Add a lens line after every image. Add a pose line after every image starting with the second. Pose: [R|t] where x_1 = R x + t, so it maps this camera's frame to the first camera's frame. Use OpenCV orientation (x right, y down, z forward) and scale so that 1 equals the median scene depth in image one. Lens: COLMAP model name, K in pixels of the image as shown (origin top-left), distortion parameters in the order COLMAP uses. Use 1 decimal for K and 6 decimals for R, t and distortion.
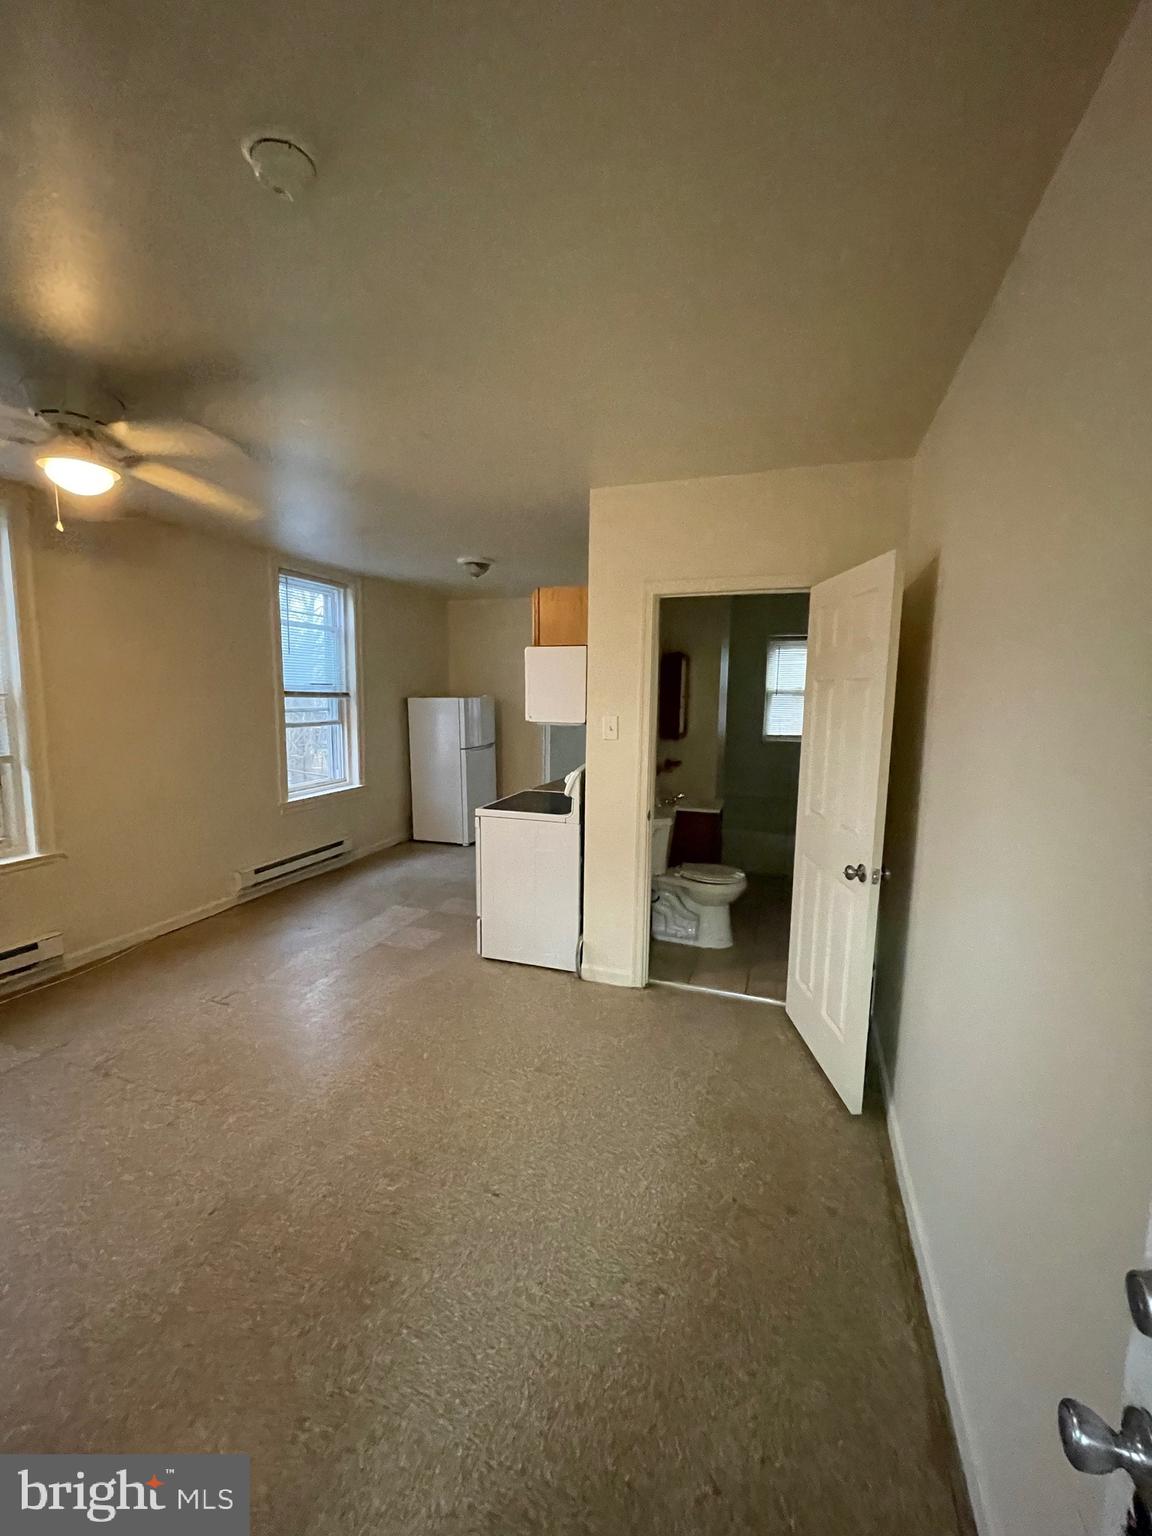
lens RADIAL K [[616.3, 0, 575.5], [0, 616.3, 766.2], [0, 0, 1]] dist [0.001641, 0.000435]
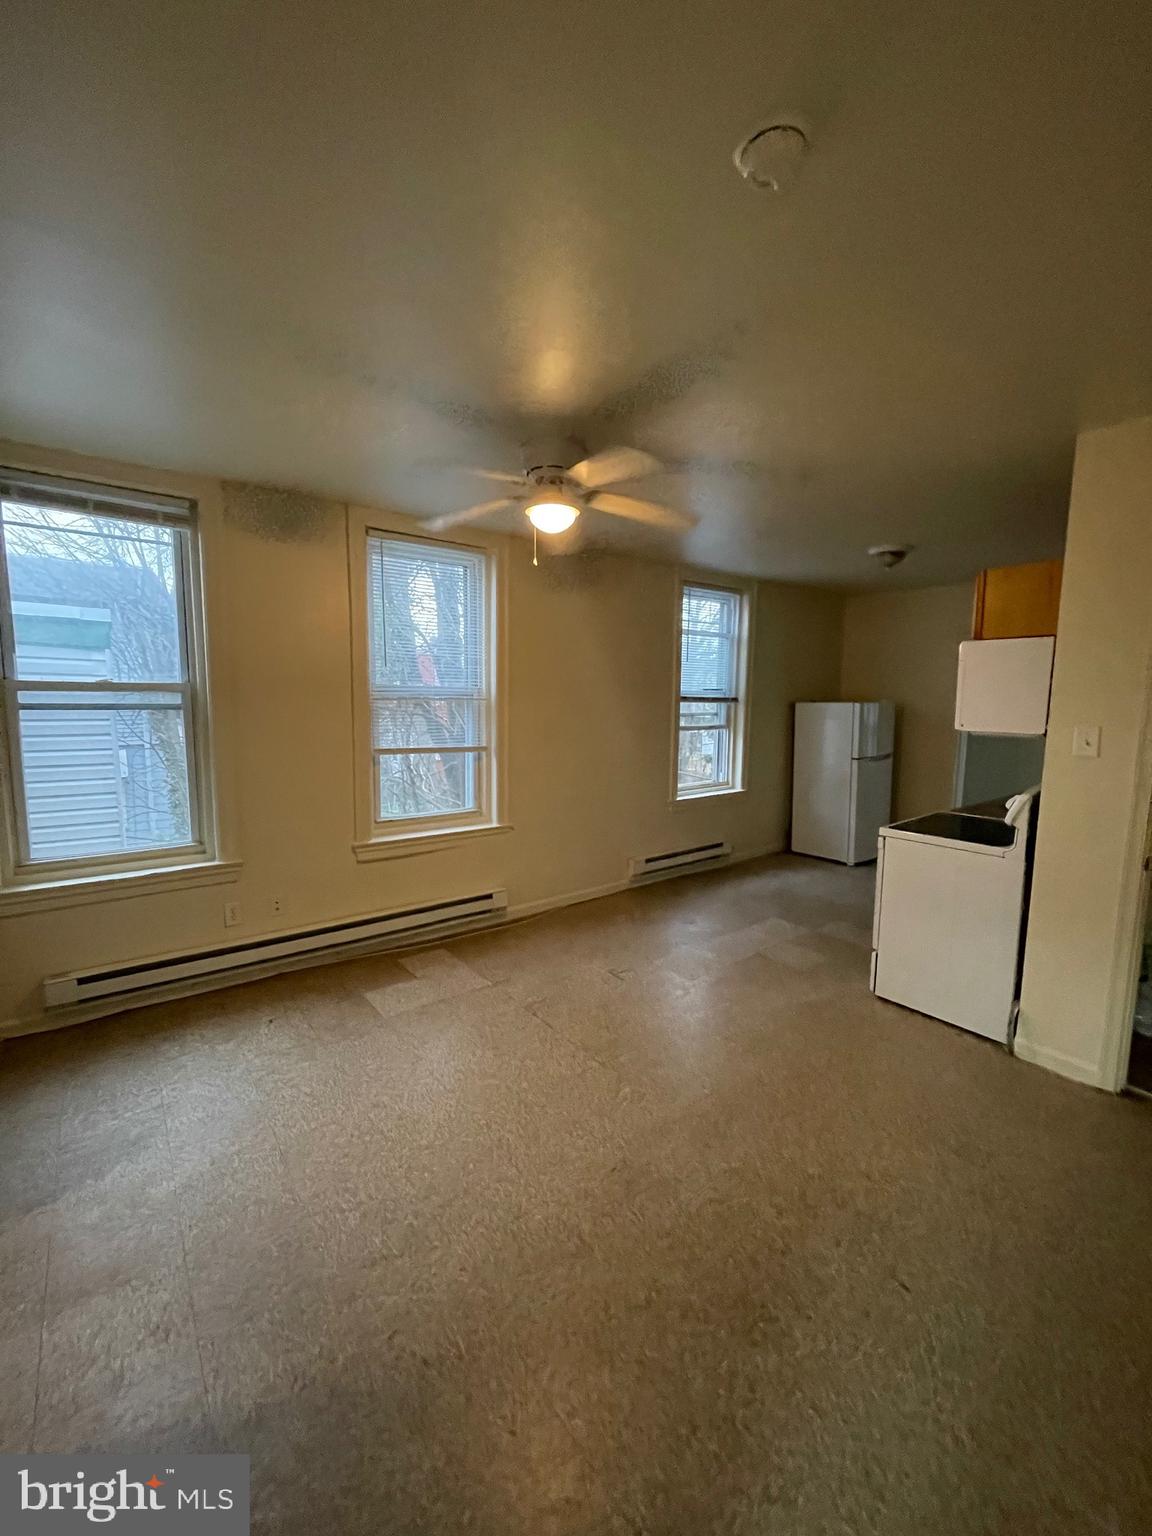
lens RADIAL K [[615.1, 0, 575.7], [0, 615.1, 766.2], [0, 0, 1]] dist [-0.001680, -0.000502]
pose [[0.841082, 0.058015, -0.537787, -0.054579], [-0.063713, 0.997936, 0.008010, 0.001796], [0.537141, 0.027527, 0.843043, 0.014827]]
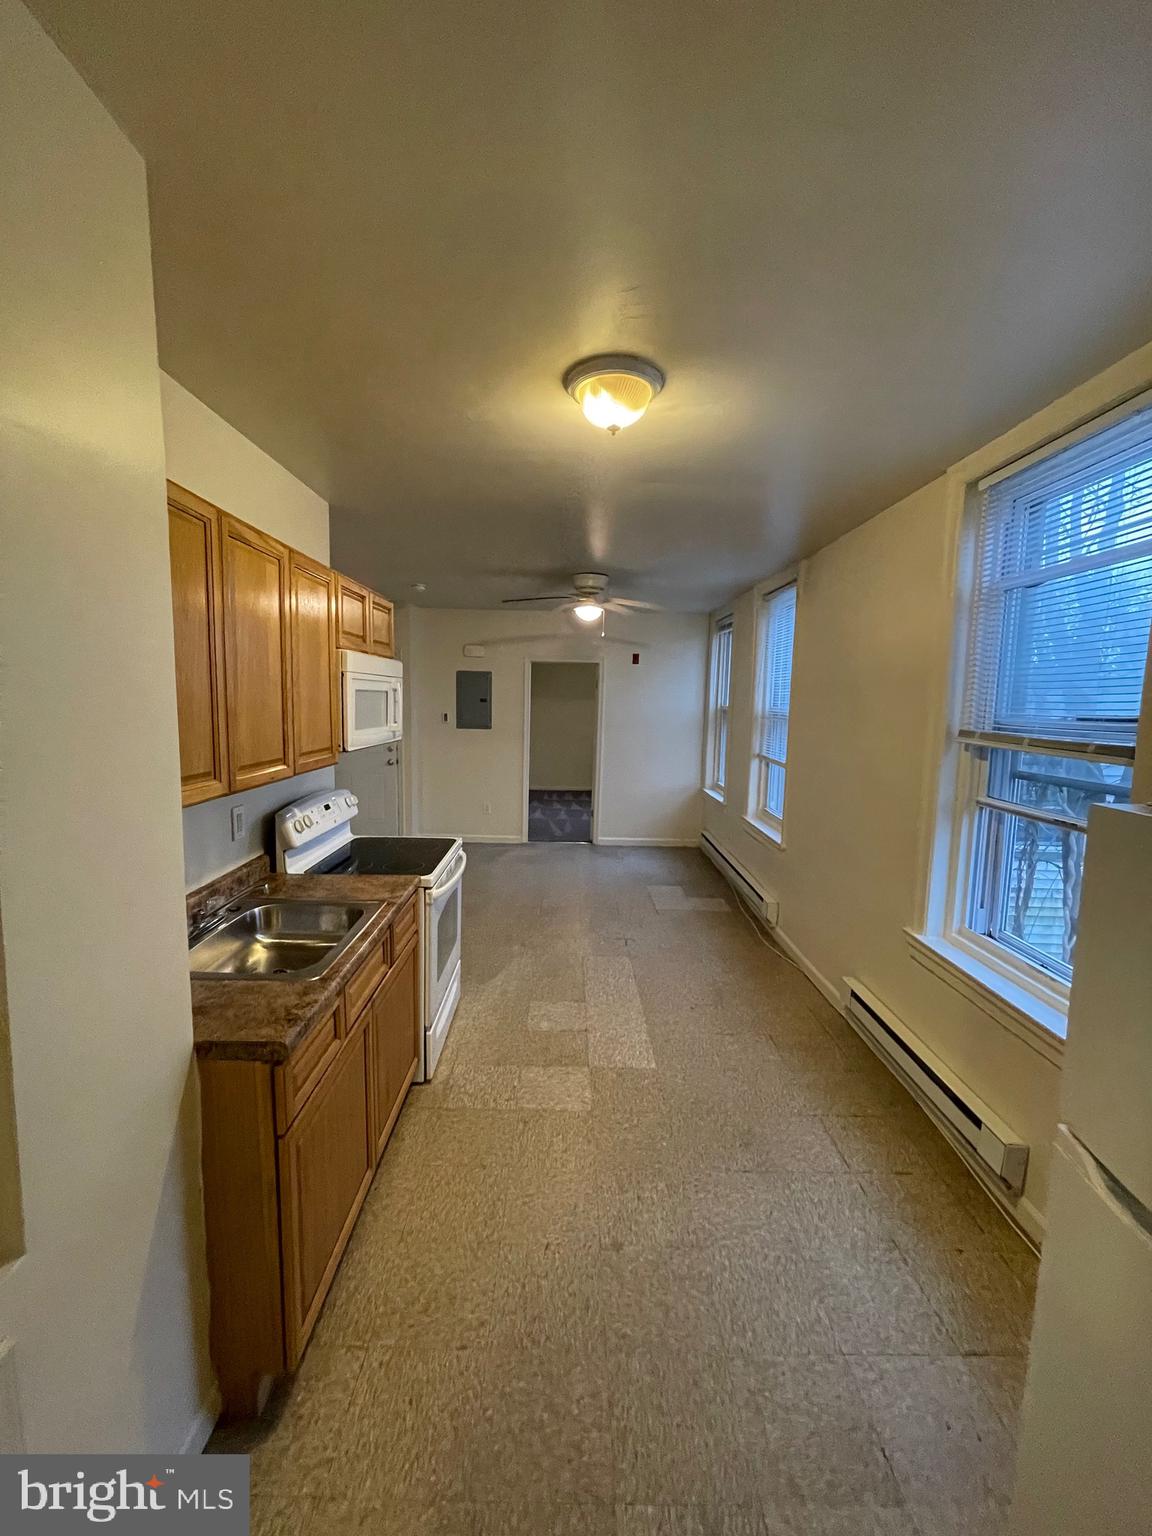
lens RADIAL K [[615.1, 0, 575.7], [0, 615.1, 766.2], [0, 0, 1]] dist [-0.001680, -0.000502]
pose [[-0.942834, -0.001679, -0.333258, -0.016650], [-0.077335, 0.973793, 0.213883, -0.224636], [0.324165, 0.227429, -0.918256, 1.733709]]
